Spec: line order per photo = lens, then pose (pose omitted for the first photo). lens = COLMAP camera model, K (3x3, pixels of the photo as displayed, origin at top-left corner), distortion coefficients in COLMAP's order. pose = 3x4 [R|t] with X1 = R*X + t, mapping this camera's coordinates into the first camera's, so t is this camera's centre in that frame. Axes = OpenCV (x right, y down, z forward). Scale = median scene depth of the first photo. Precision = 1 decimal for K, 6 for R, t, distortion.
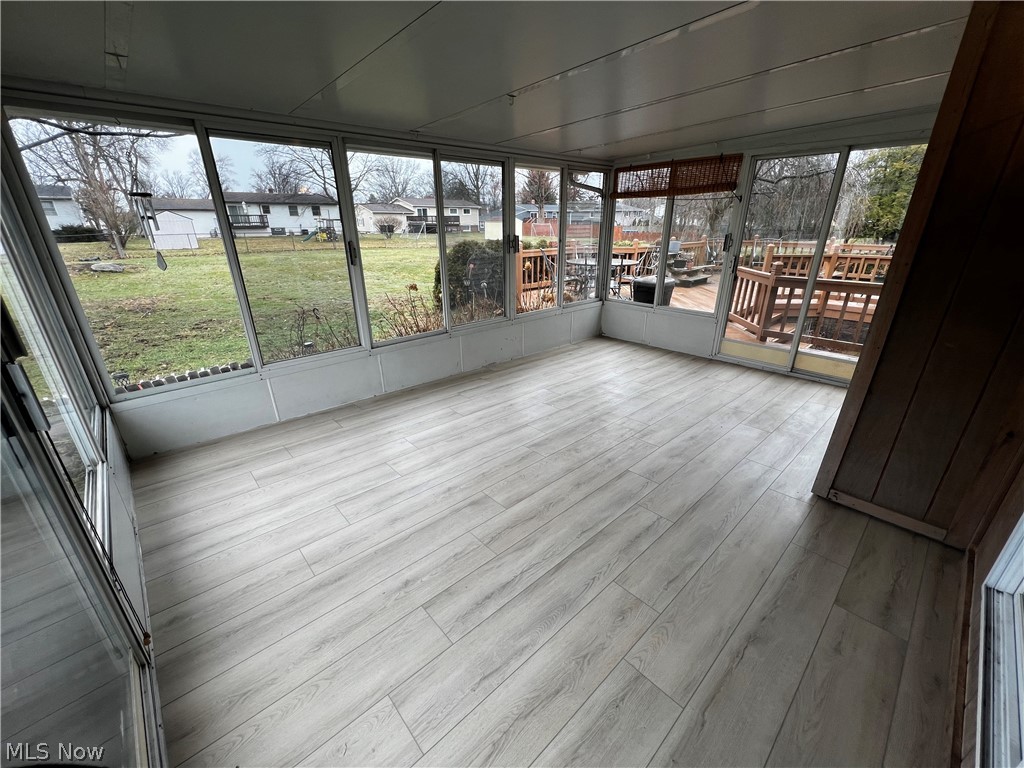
lens RADIAL K [[408.1, 0, 508.8], [0, 408.1, 385.3], [0, 0, 1]] dist [0.001812, 0.000064]
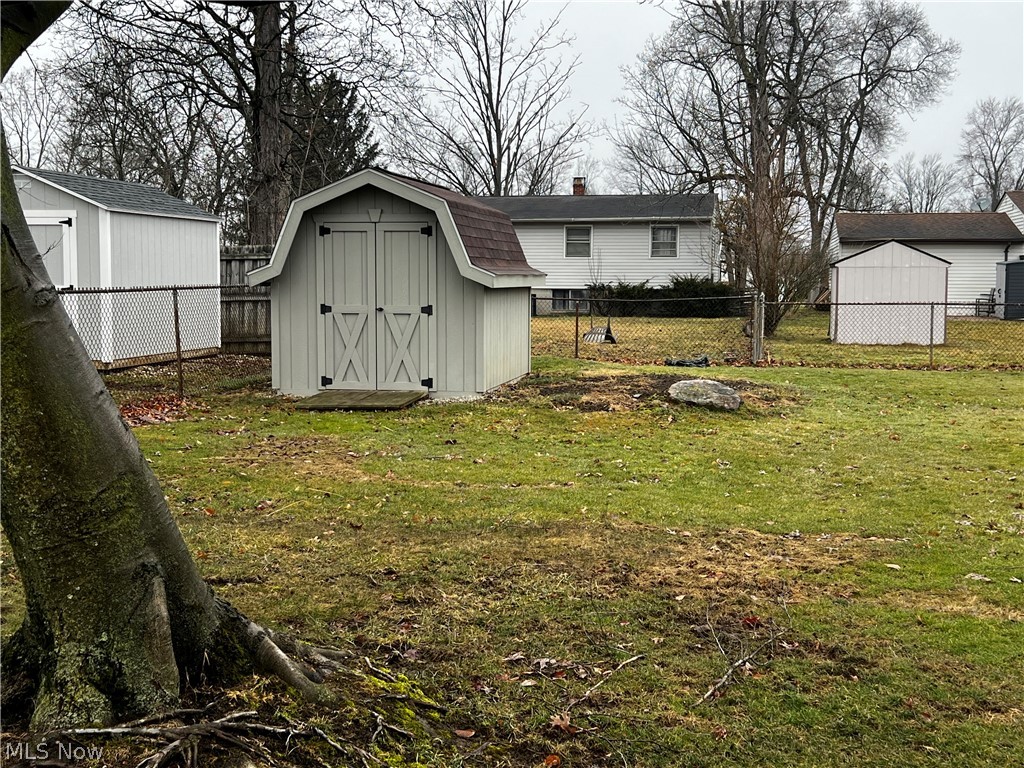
lens RADIAL K [[1306.1, 0, 511.9], [0, 1306.1, 385.4], [0, 0, 1]] dist [0.045933, 0.000000]
pose [[0.598863, 0.076478, -0.797192, -0.111187], [-0.309238, 0.940309, -0.142097, -0.043590], [0.738739, 0.331618, 0.586766, 0.123097]]
